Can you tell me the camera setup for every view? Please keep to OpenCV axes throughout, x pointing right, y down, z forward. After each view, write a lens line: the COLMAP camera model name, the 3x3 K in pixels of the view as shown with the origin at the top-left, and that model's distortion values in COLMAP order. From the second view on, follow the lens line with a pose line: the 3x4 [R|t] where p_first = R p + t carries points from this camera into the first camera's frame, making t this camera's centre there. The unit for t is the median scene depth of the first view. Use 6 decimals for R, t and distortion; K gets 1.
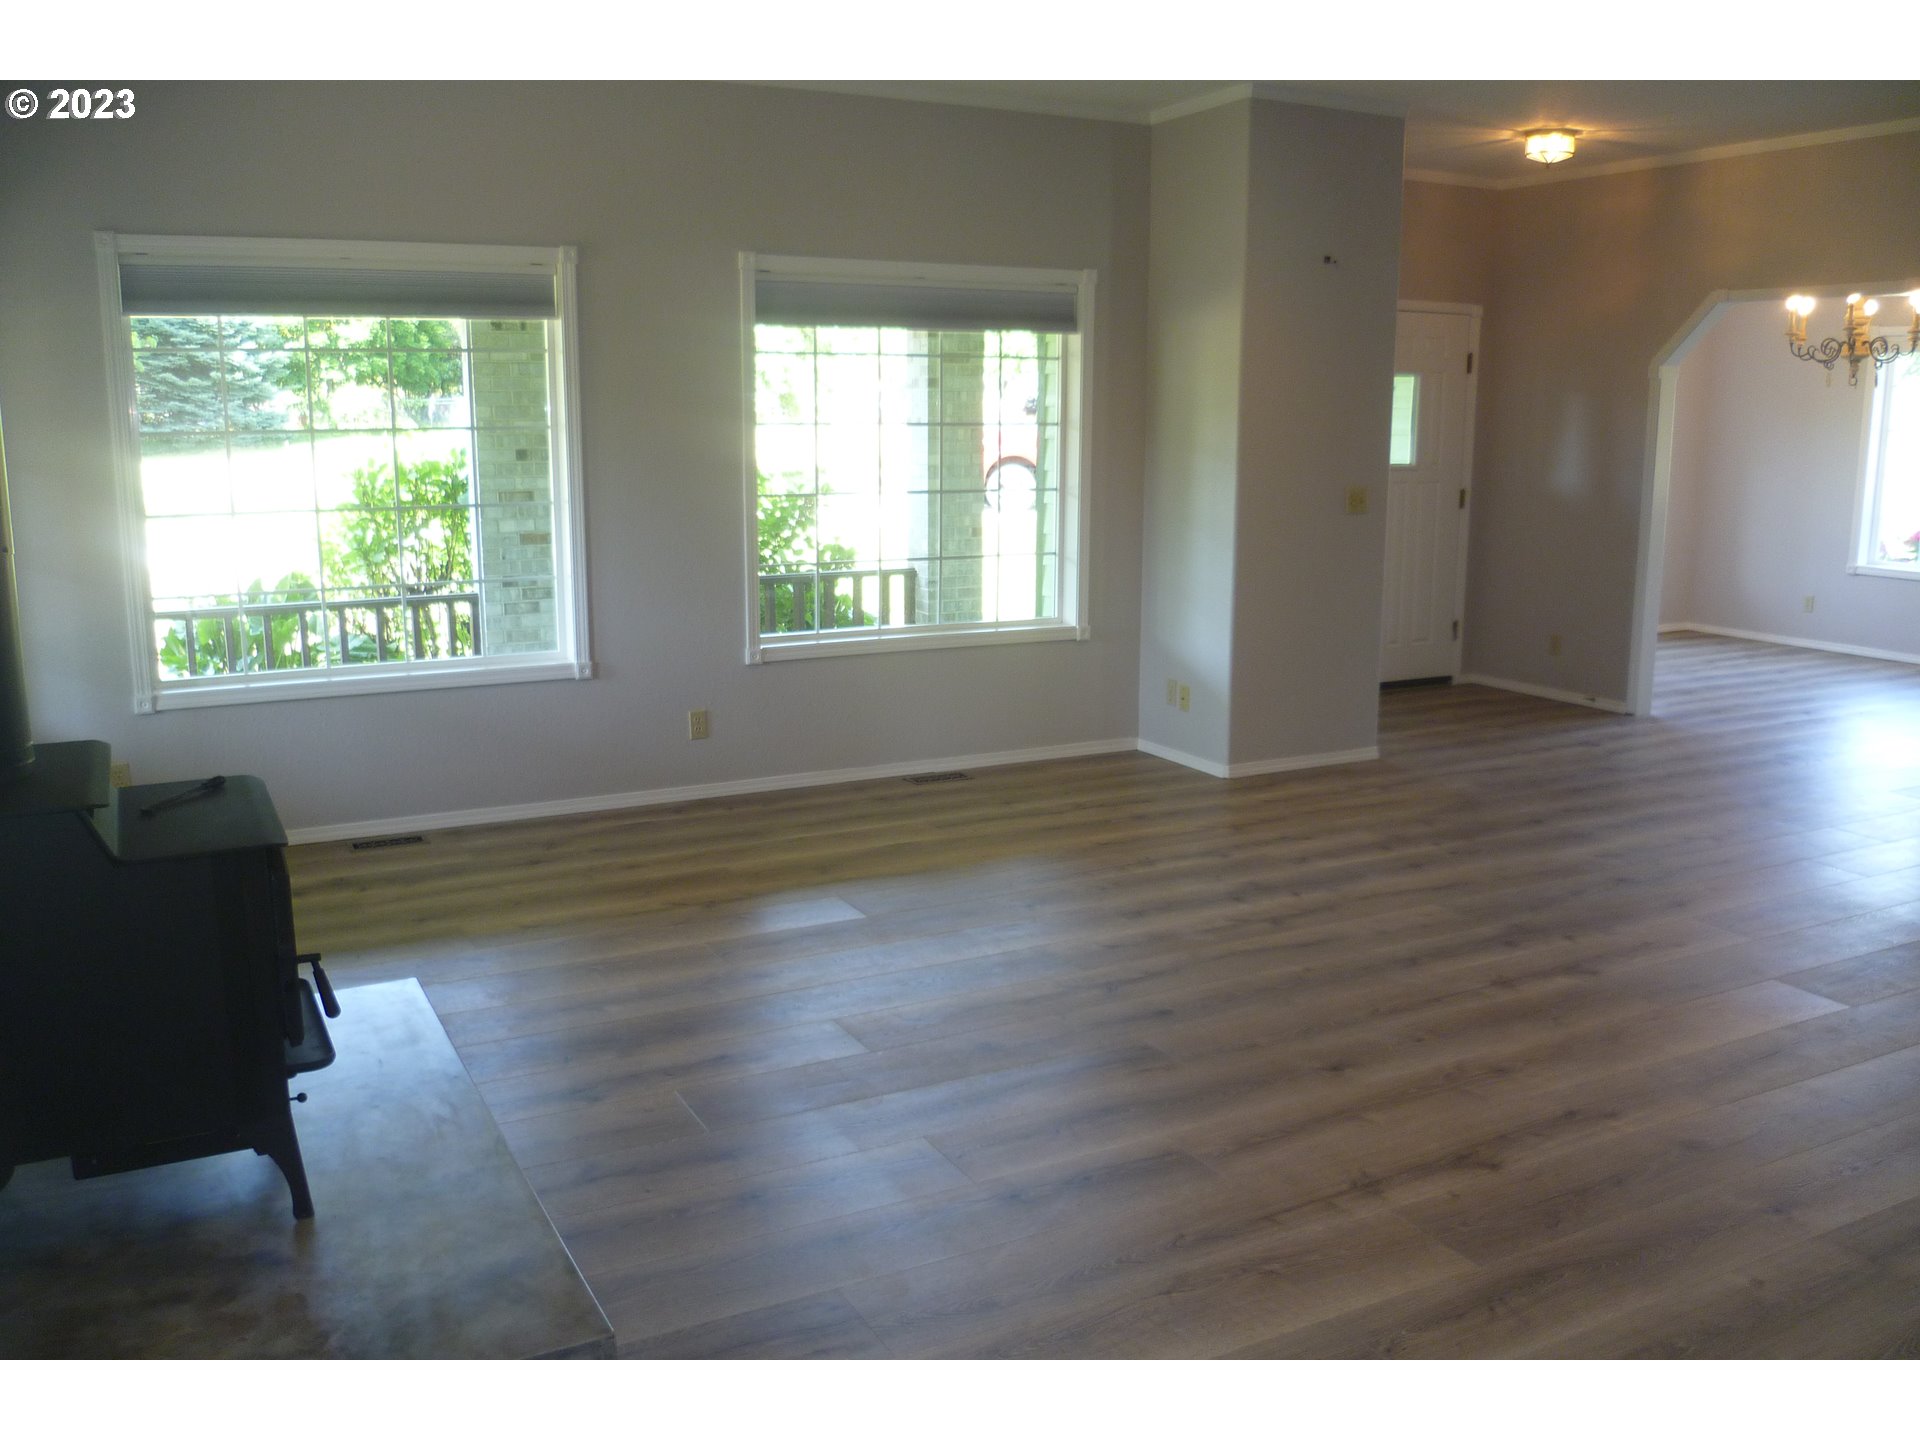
lens RADIAL K [[1629.7, 0, 965.1], [0, 1629.7, 722.1], [0, 0, 1]] dist [-0.060832, 0.003183]
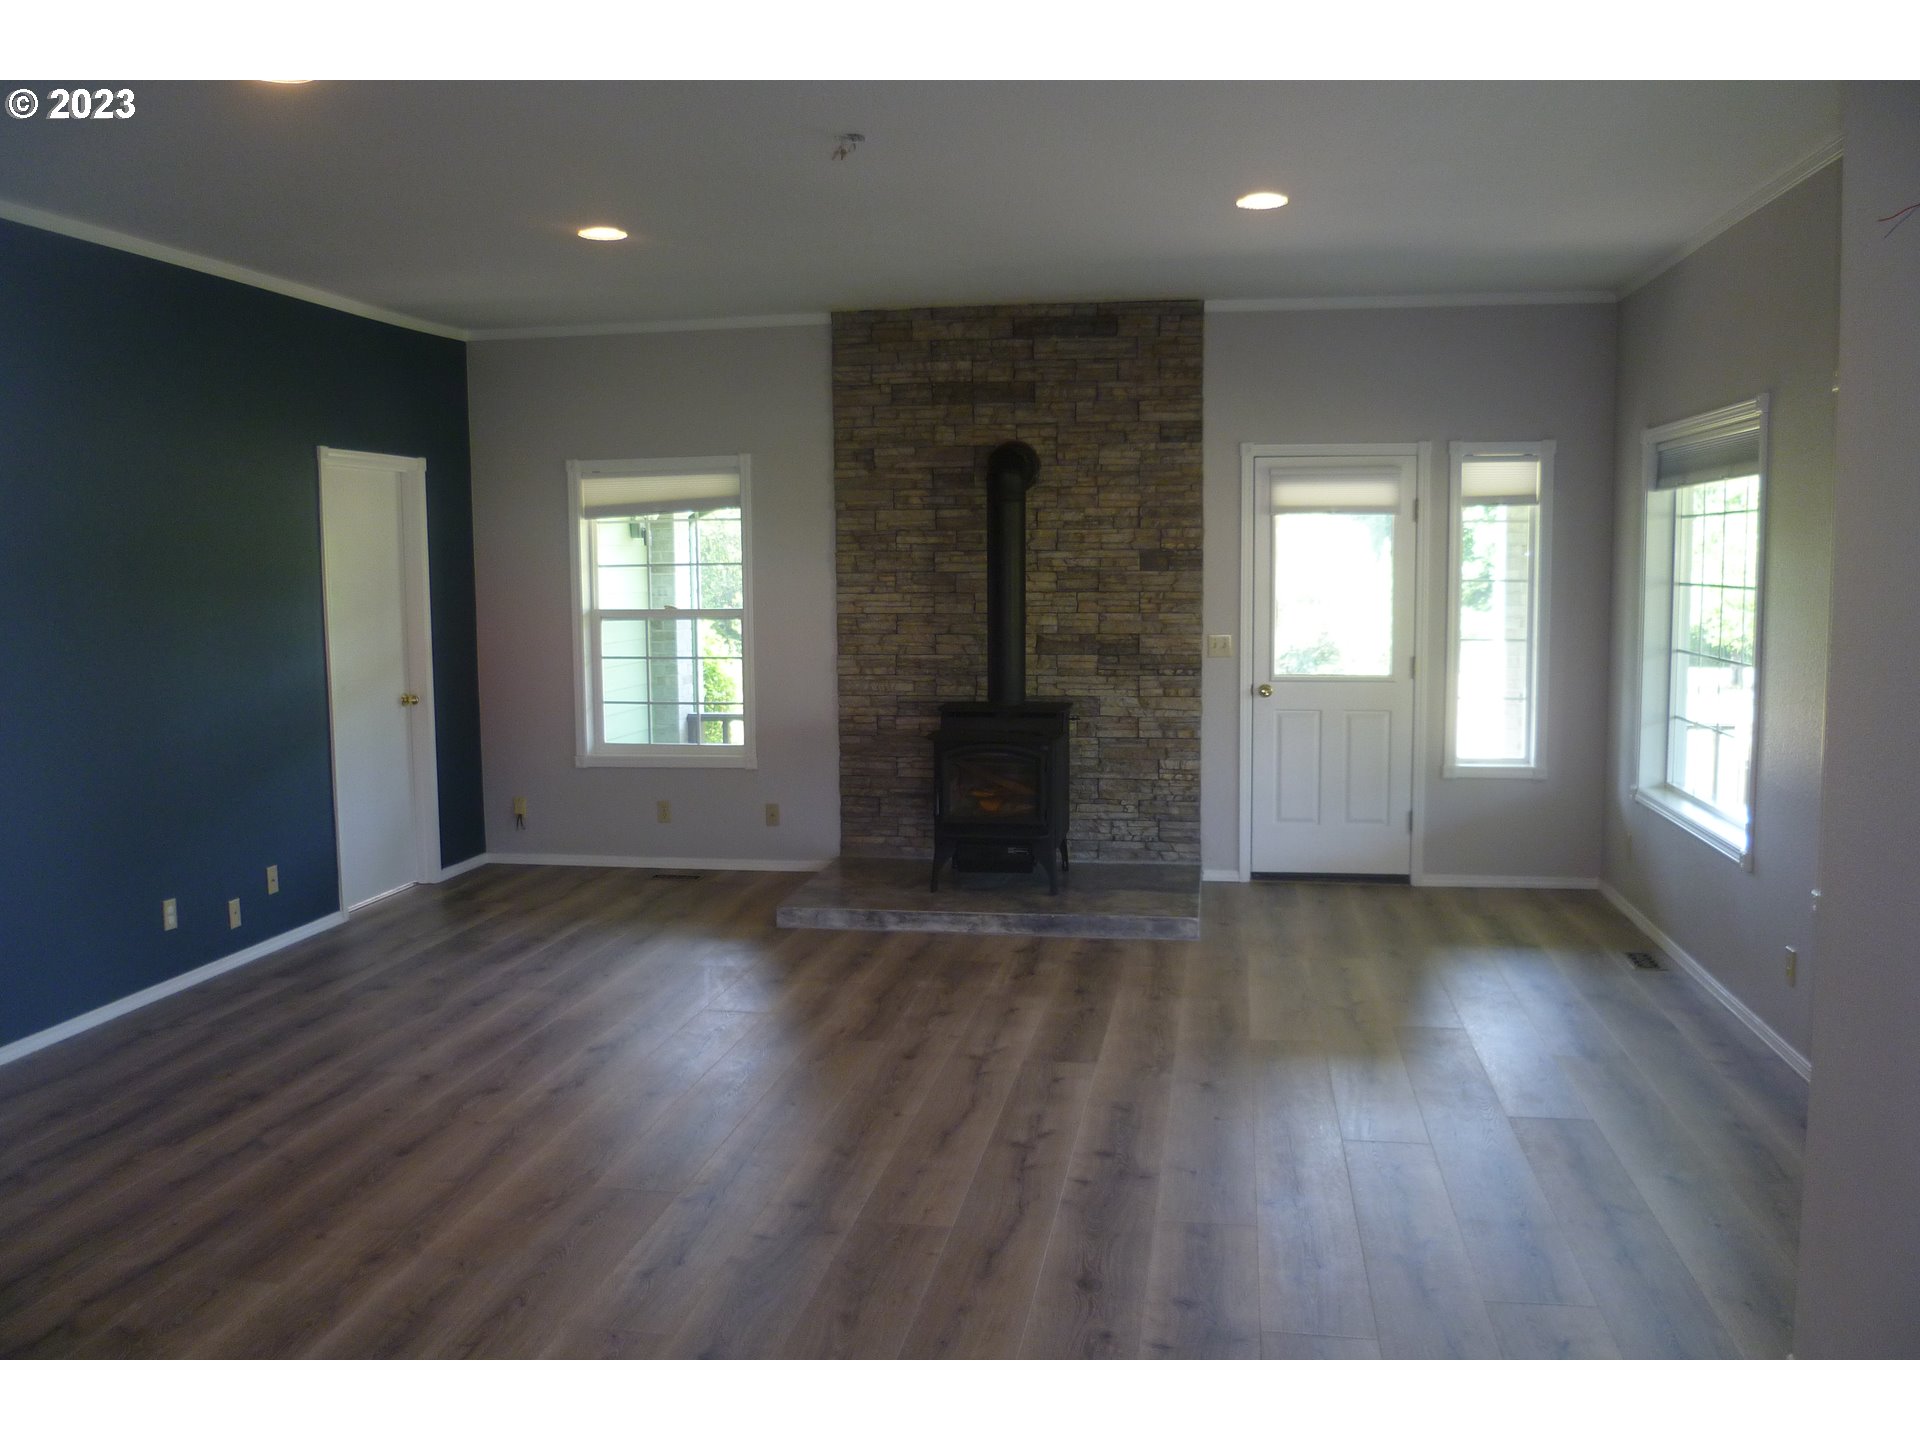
lens RADIAL K [[1629.7, 0, 966.0], [0, 1629.7, 718.7], [0, 0, 1]] dist [-0.060832, 0.003183]
pose [[-0.610807, 0.077087, -0.788018, 0.891859], [-0.162752, 0.961773, 0.220236, -0.293162], [0.774872, 0.262773, -0.574912, 1.425277]]
